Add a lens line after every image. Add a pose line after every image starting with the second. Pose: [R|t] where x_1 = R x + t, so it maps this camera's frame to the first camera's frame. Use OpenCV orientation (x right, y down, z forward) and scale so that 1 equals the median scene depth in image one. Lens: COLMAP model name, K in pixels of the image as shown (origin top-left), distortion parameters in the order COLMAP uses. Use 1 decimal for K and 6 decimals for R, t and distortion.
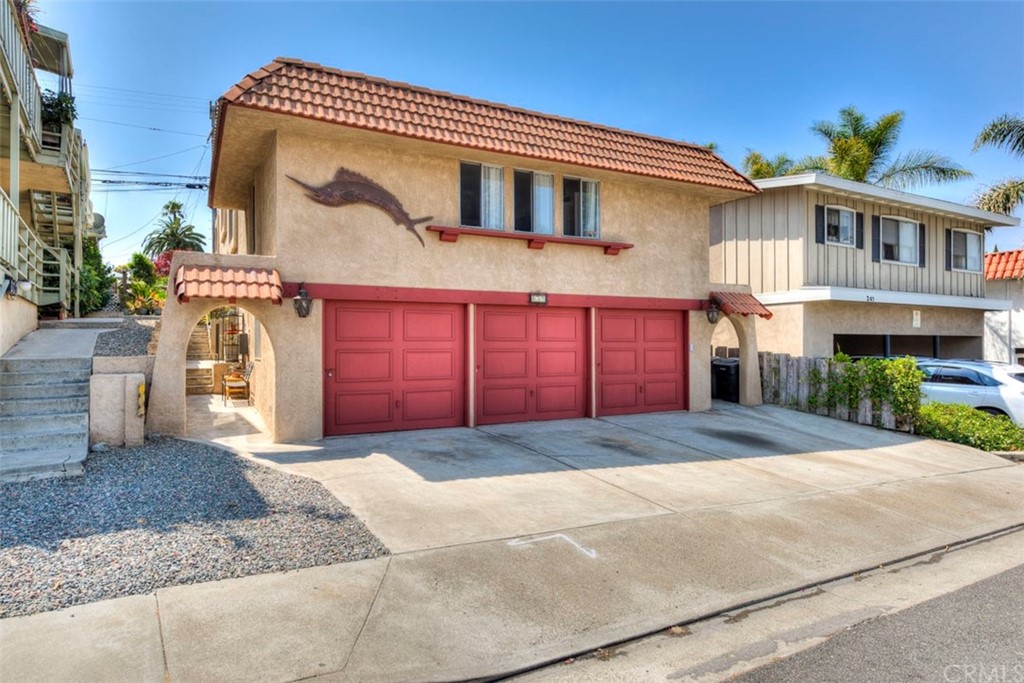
lens RADIAL K [[619.1, 0, 512.0], [0, 619.1, 341.5], [0, 0, 1]] dist [-0.001792, -0.000821]
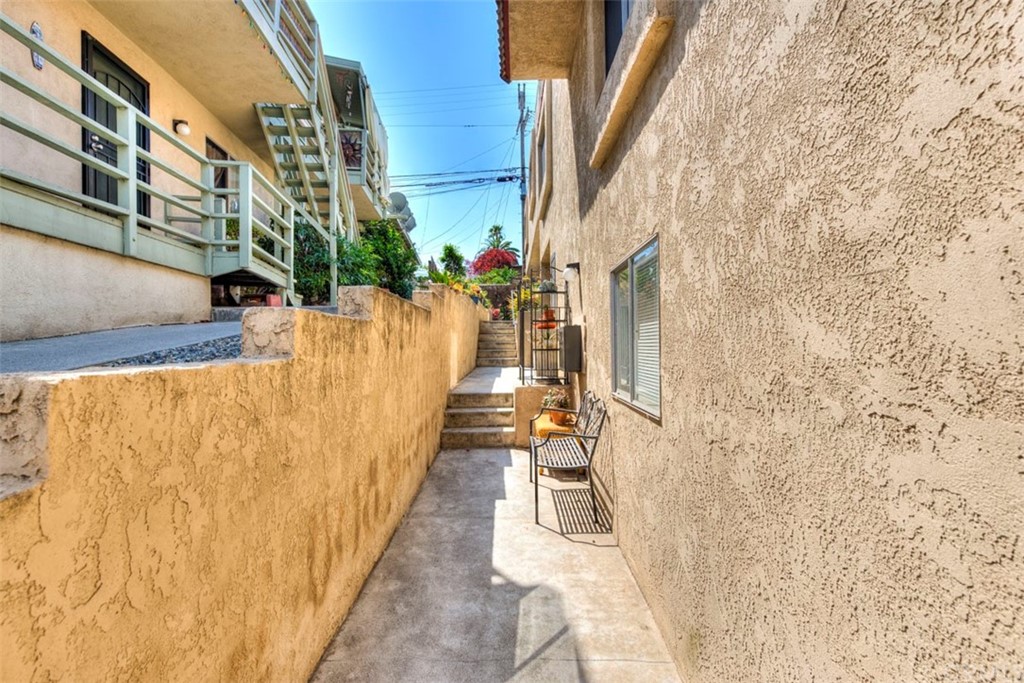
lens RADIAL K [[397.8, 0, 512.0], [0, 397.8, 341.5], [0, 0, 1]] dist [0.002190, 0.000270]
pose [[0.880644, -0.004670, -0.473756, -0.255838], [0.009091, 0.999934, 0.007044, -0.002776], [0.473692, -0.010510, 0.880628, 0.553545]]
